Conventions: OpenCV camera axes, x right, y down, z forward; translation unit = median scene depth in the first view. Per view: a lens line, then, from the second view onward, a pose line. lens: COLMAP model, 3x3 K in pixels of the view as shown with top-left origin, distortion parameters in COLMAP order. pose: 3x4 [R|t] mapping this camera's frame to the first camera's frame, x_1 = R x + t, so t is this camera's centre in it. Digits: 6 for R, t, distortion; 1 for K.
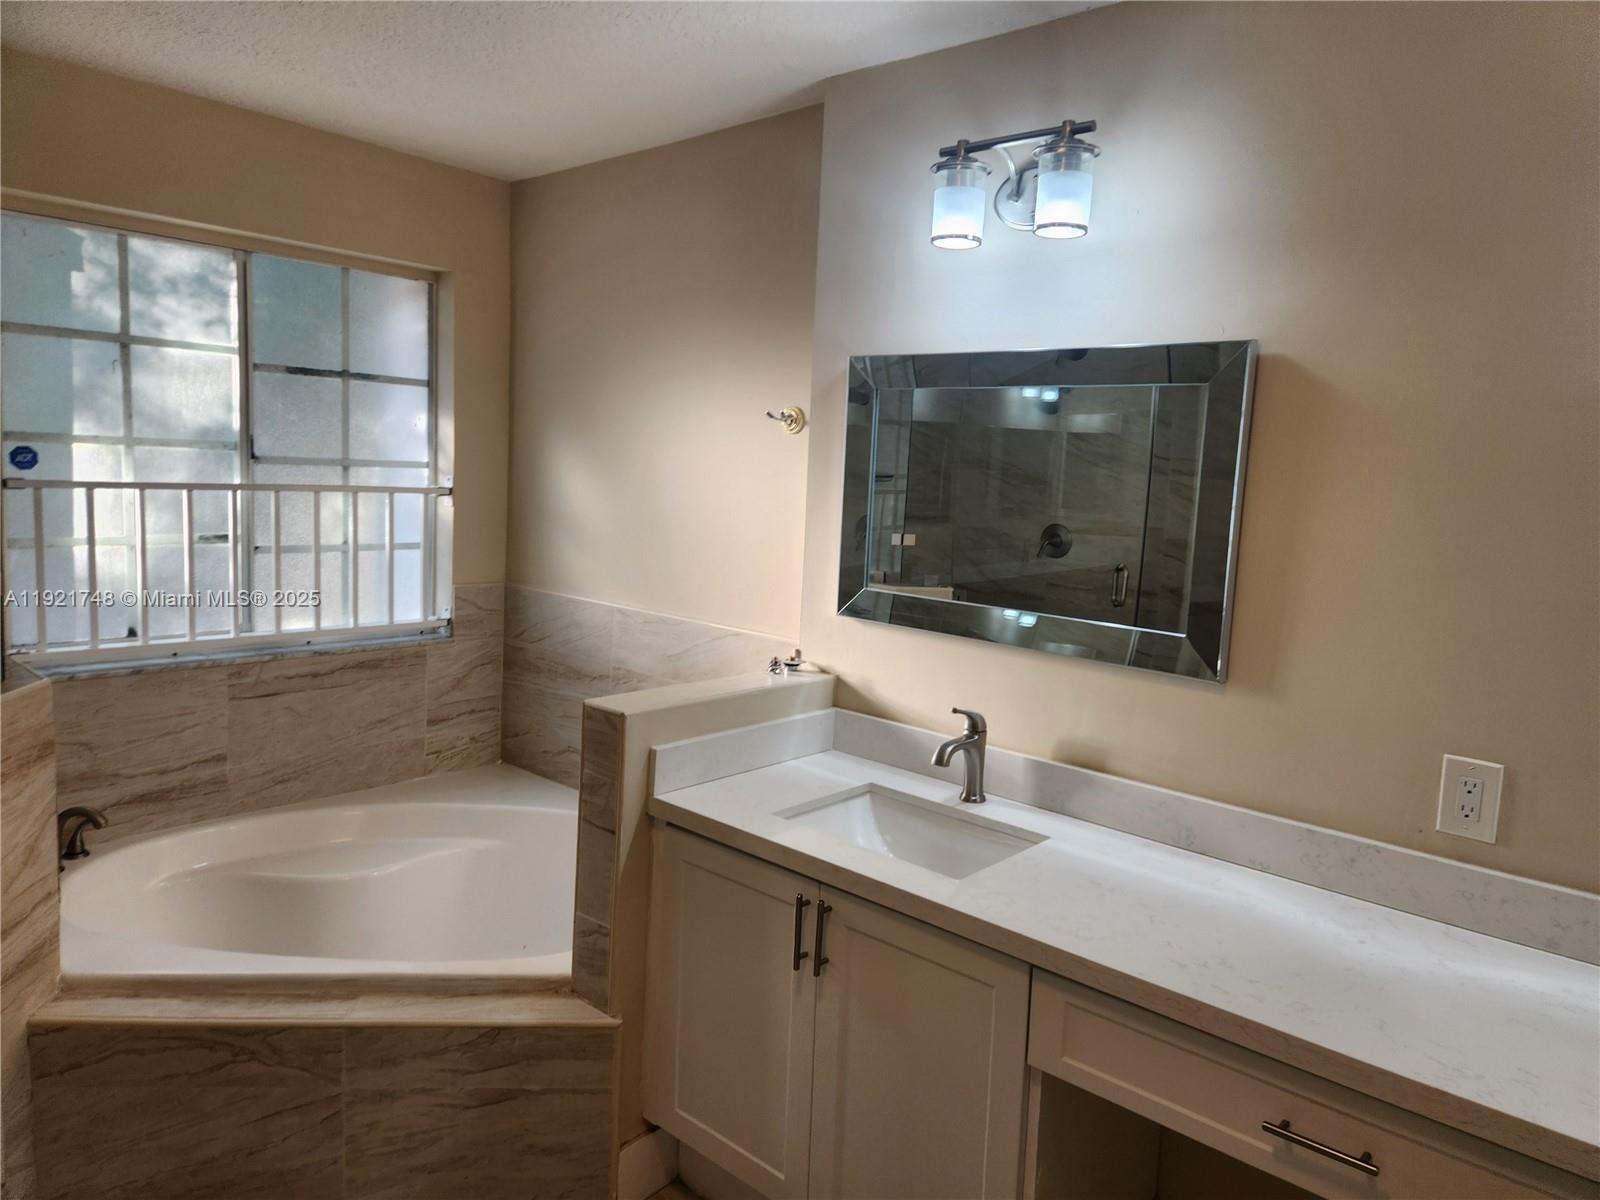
lens RADIAL K [[1072.0, 0, 813.5], [0, 1072.0, 578.0], [0, 0, 1]] dist [0.065800, -0.052161]
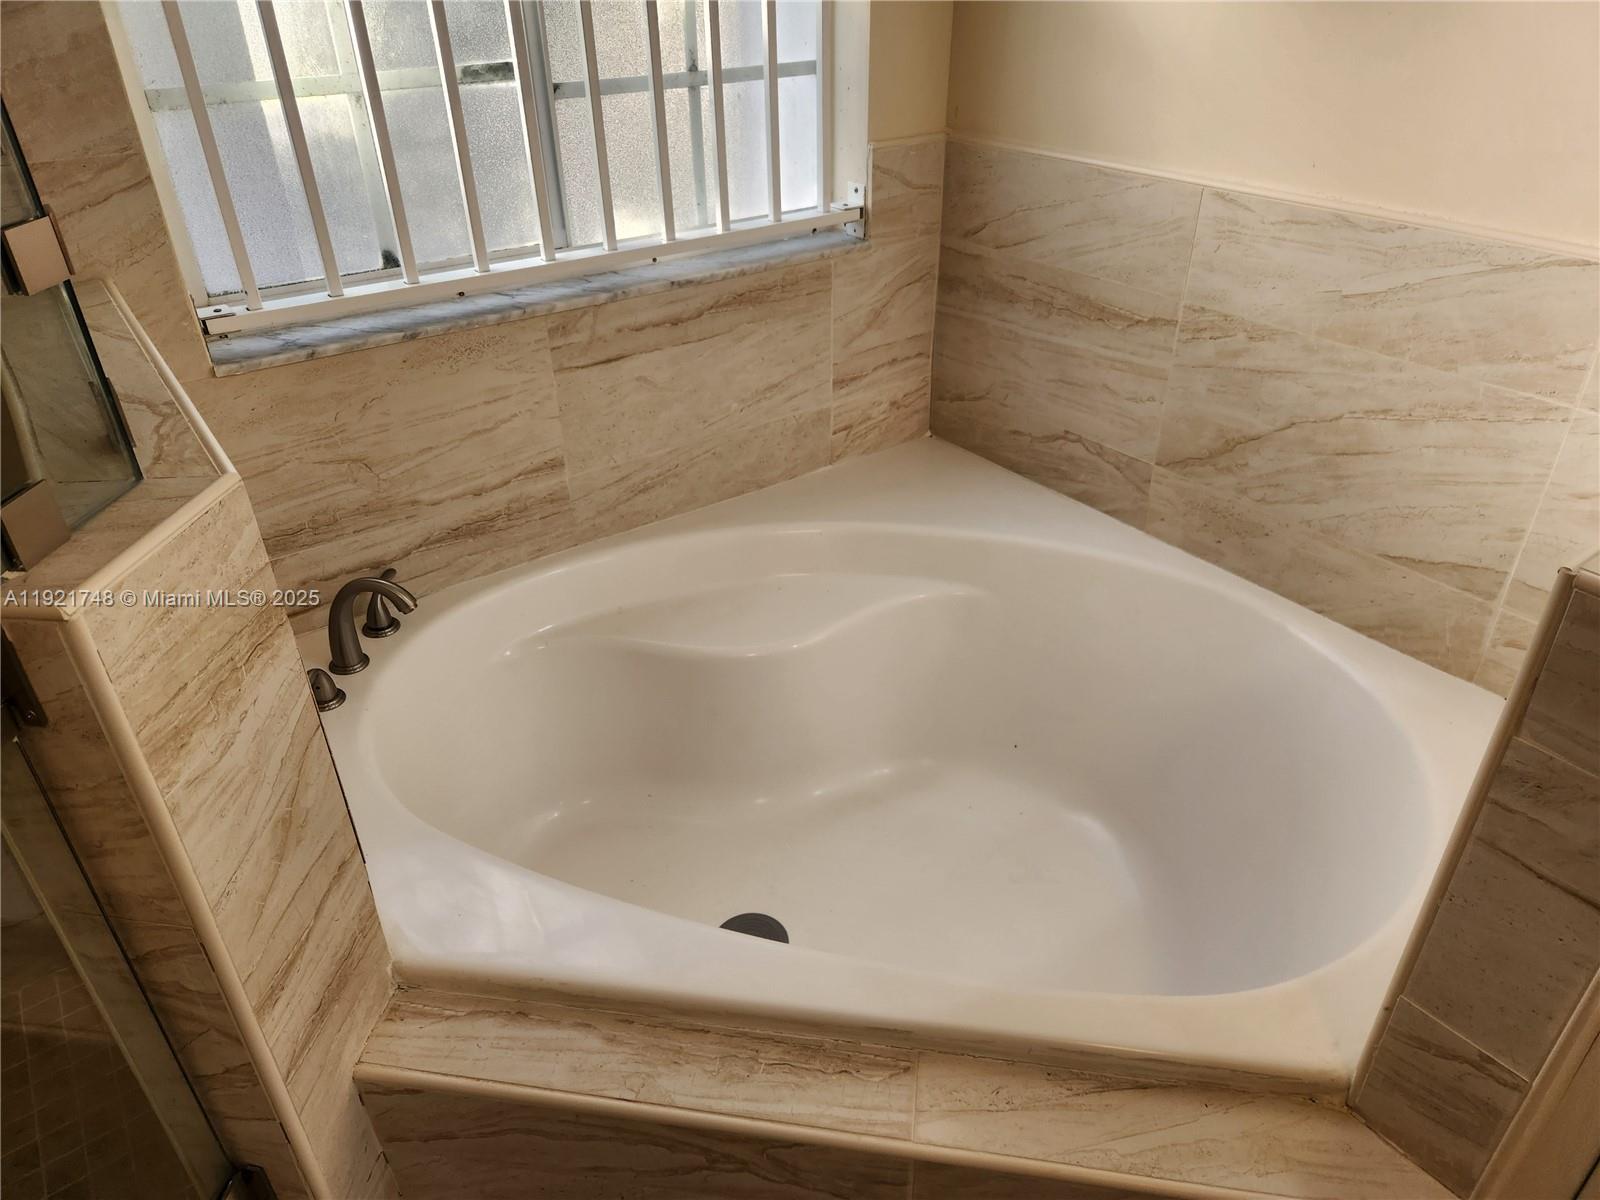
lens RADIAL K [[1072.0, 0, 796.3], [0, 1072.0, 588.0], [0, 0, 1]] dist [0.065800, -0.052161]
pose [[0.973985, 0.061801, -0.218023, -0.256295], [0.036530, 0.906693, 0.420206, -0.024445], [0.223649, -0.417239, 0.880848, 0.431722]]
